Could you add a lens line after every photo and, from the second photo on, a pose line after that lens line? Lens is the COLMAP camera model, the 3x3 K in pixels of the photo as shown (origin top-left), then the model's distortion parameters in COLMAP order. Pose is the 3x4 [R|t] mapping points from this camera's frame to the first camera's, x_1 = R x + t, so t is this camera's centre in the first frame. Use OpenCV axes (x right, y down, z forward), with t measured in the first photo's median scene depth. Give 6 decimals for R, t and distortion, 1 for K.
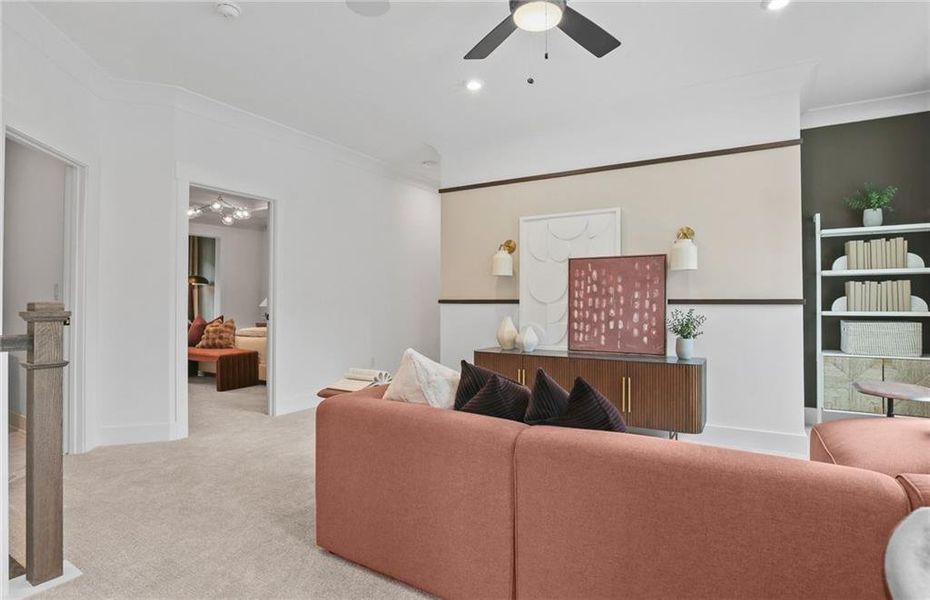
lens RADIAL K [[484.7, 0, 466.5], [0, 484.7, 303.1], [0, 0, 1]] dist [-0.004061, -0.000692]
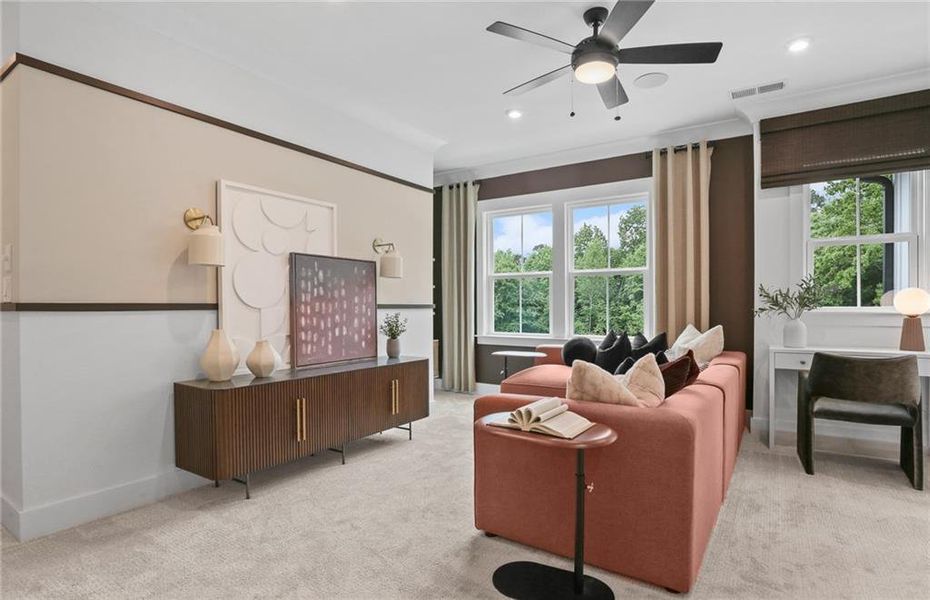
lens RADIAL K [[484.7, 0, 467.9], [0, 484.7, 303.3], [0, 0, 1]] dist [-0.004061, -0.000692]
pose [[0.044202, -0.006626, 0.999001, -0.600654], [-0.014142, 0.999874, 0.007257, -0.018994], [-0.998923, -0.014449, 0.044103, 0.705694]]
